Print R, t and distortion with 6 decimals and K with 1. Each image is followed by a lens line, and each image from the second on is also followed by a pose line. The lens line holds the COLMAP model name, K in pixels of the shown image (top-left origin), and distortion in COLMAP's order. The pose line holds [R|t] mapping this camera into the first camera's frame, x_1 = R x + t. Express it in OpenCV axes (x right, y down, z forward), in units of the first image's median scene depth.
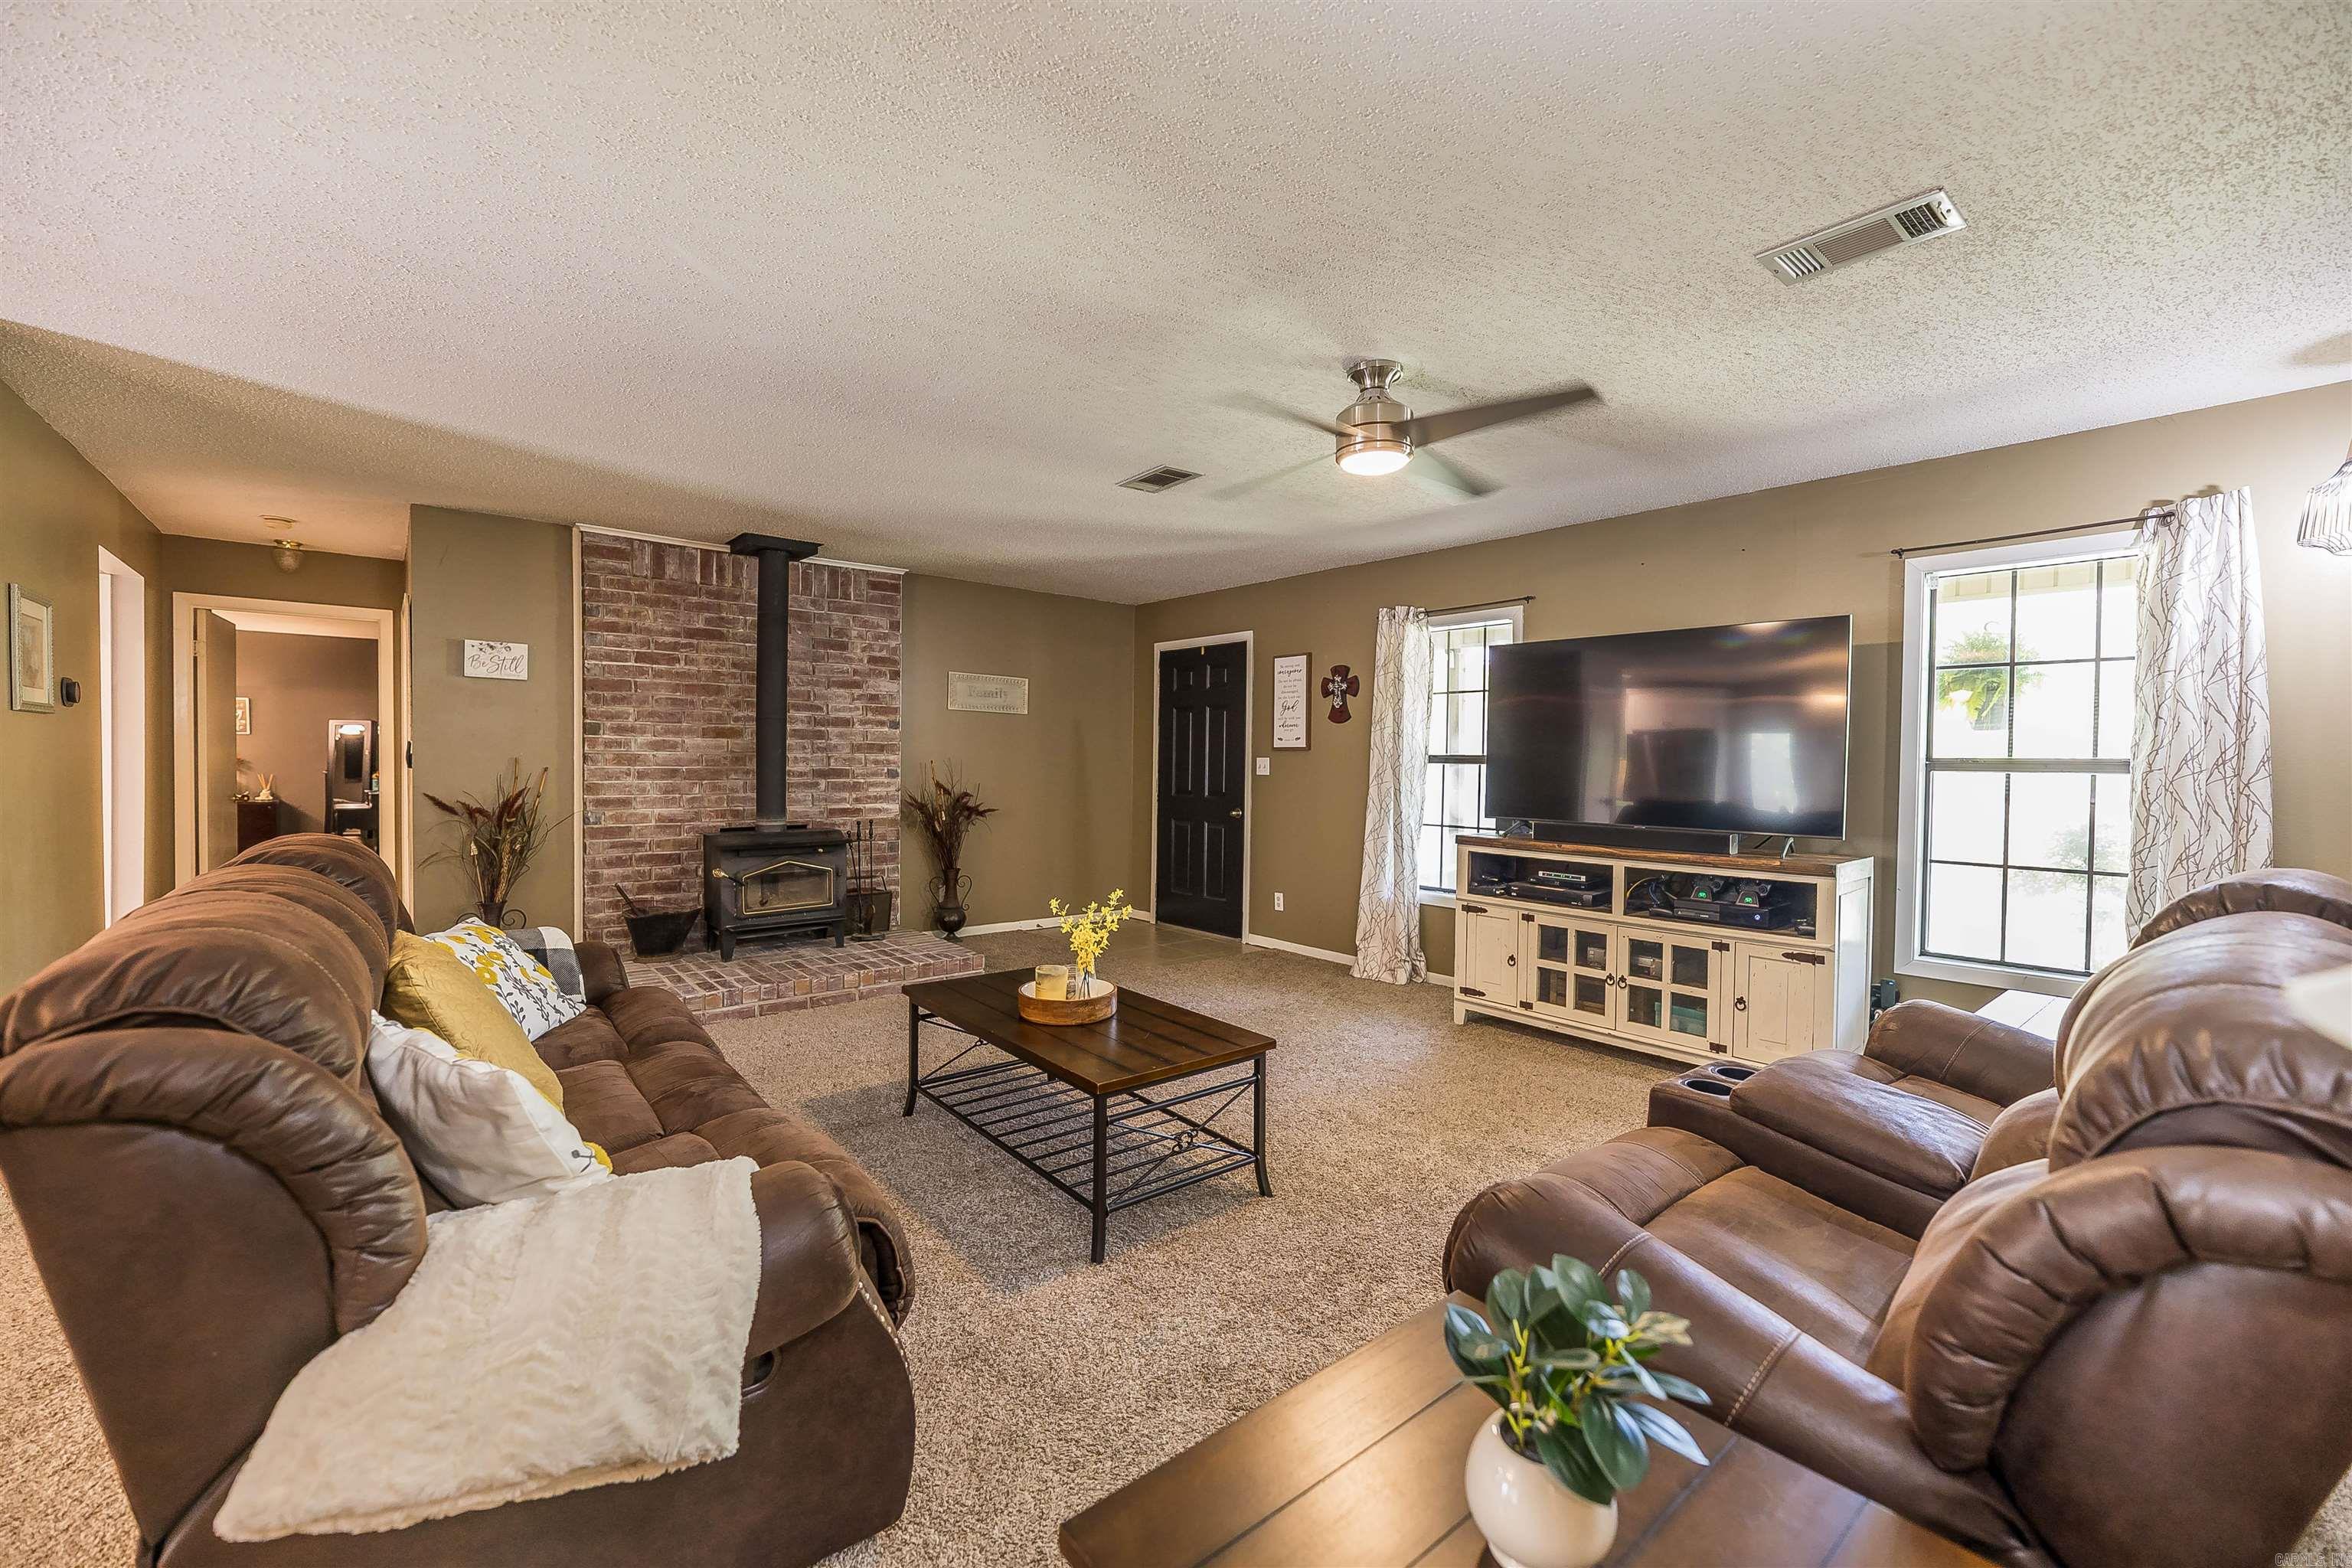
lens RADIAL K [[935.2, 0, 1192.9], [0, 935.2, 783.4], [0, 0, 1]] dist [-0.004299, -0.000572]
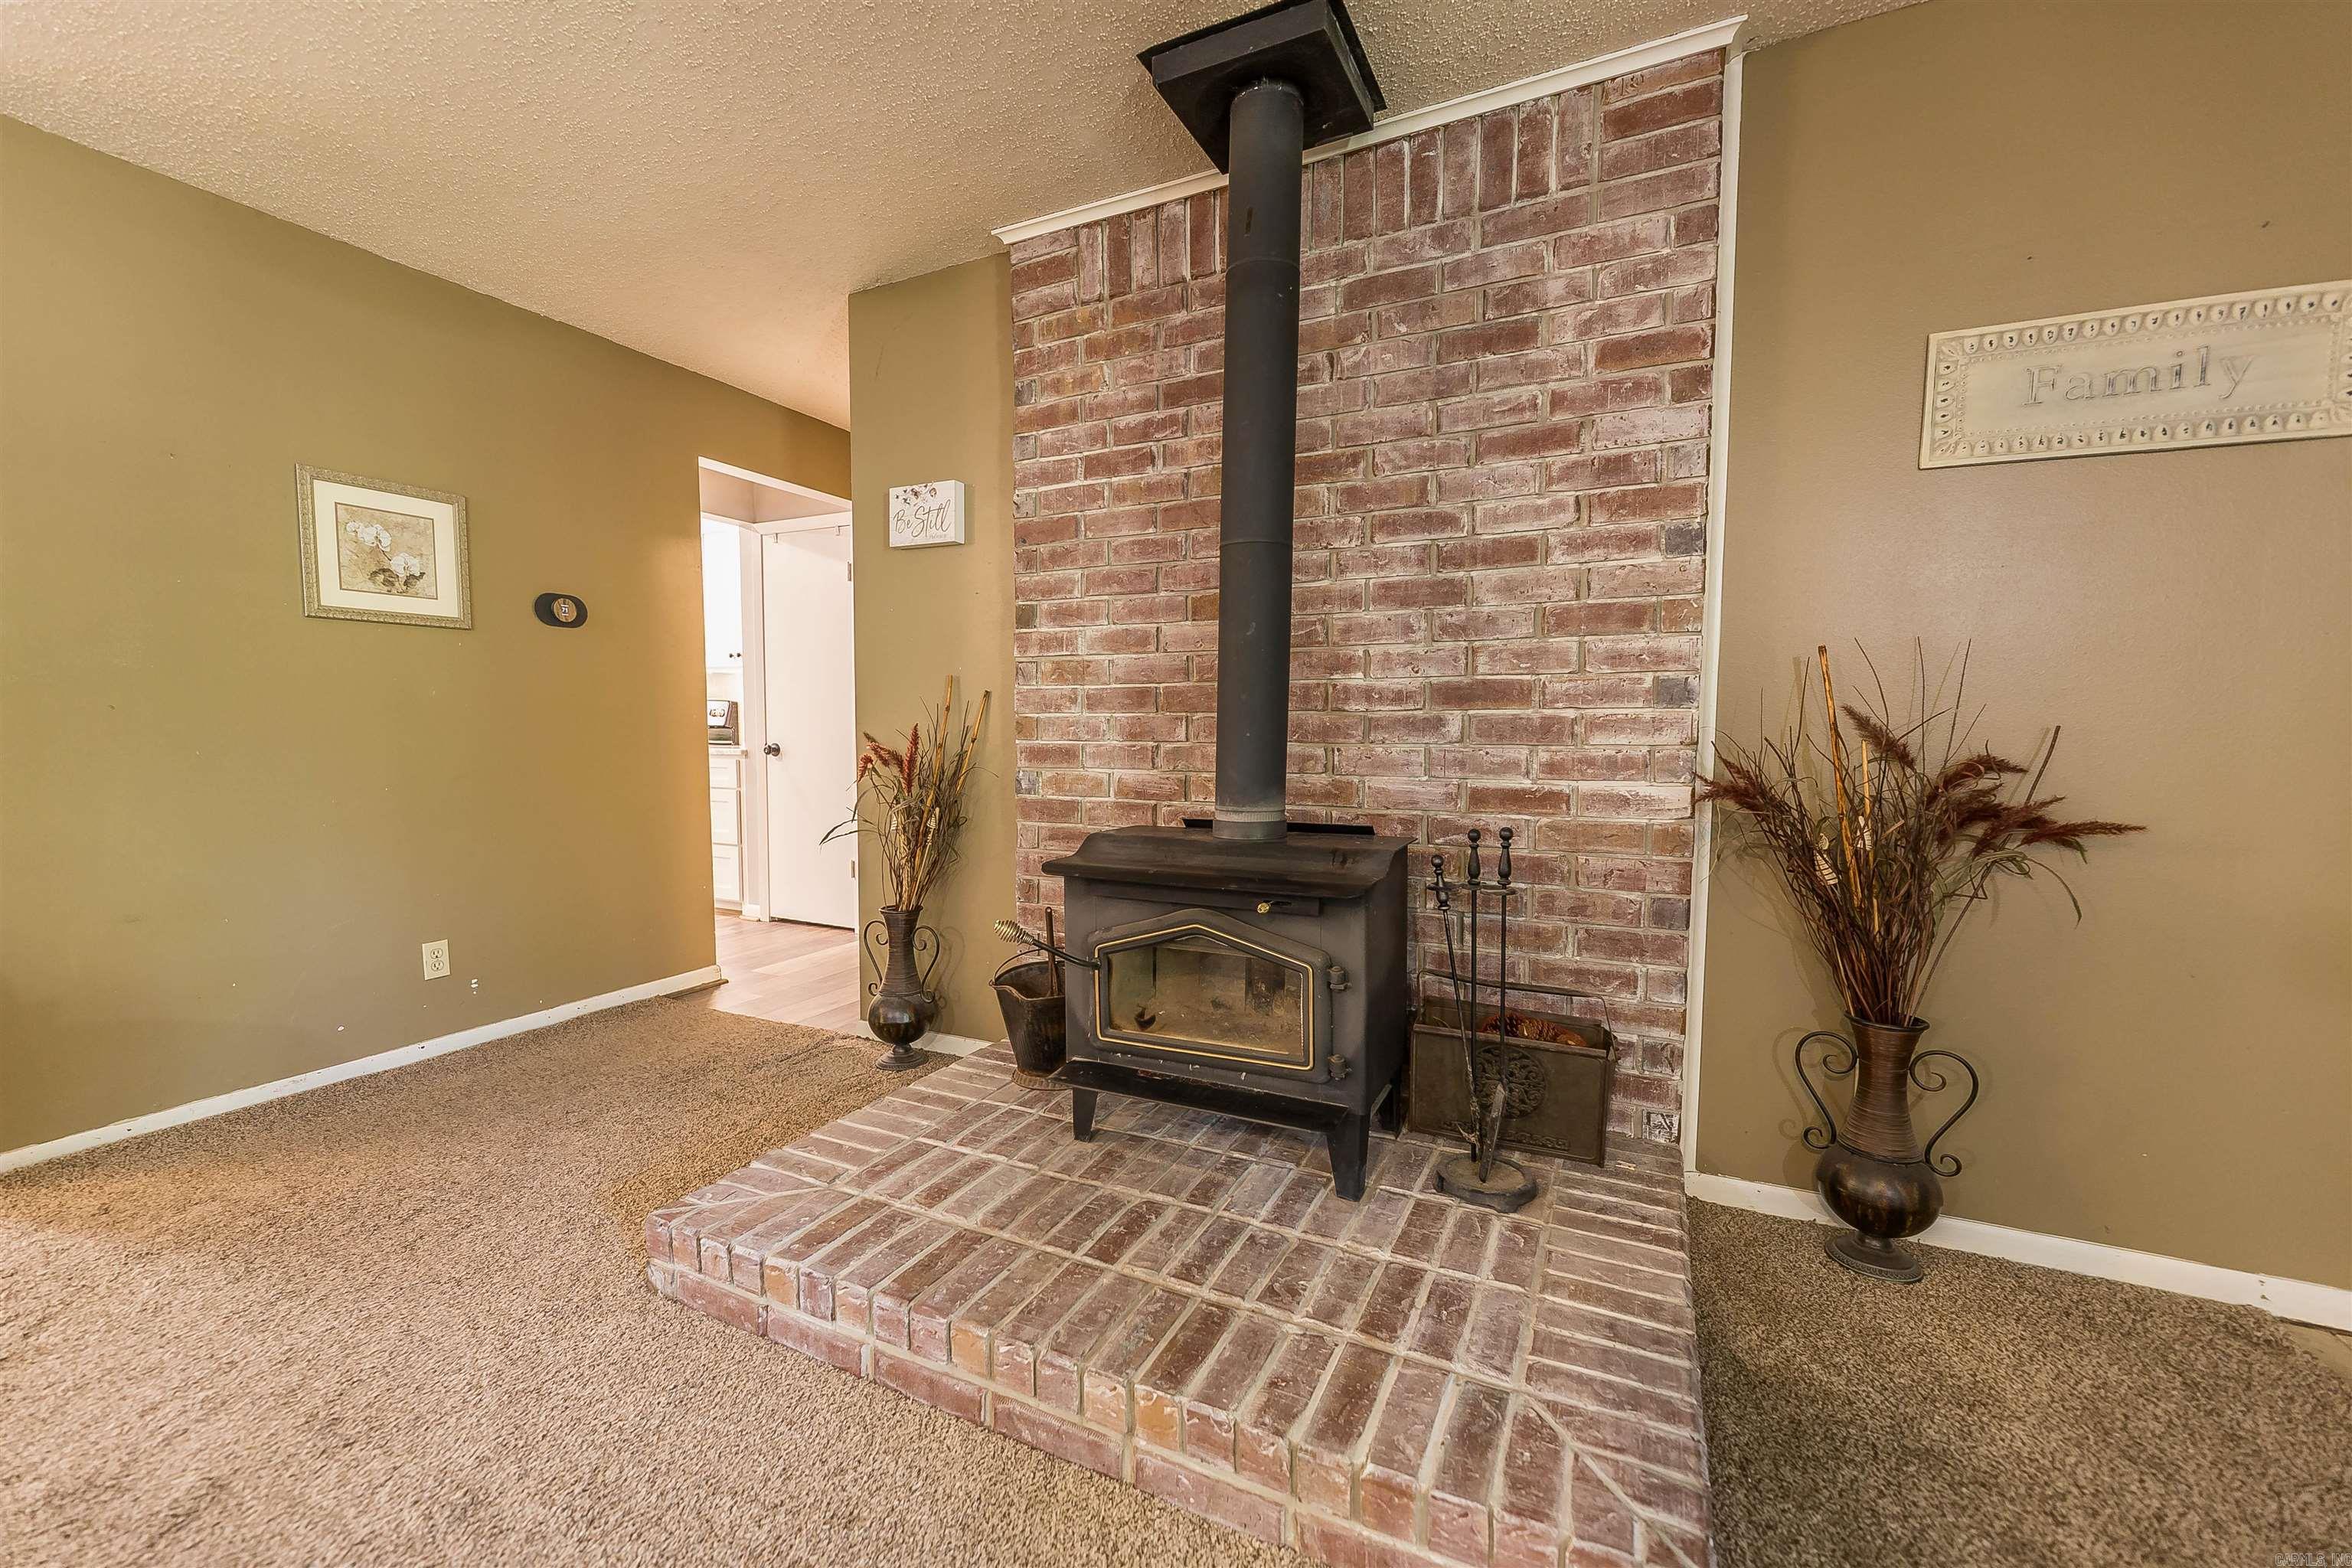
lens RADIAL K [[935.2, 0, 1165.9], [0, 935.2, 791.9], [0, 0, 1]] dist [-0.004299, -0.000572]
pose [[0.395700, 0.056425, -0.916645, -0.094408], [-0.018493, 0.998398, 0.053475, 0.010903], [0.918194, -0.004208, 0.396109, 0.752974]]
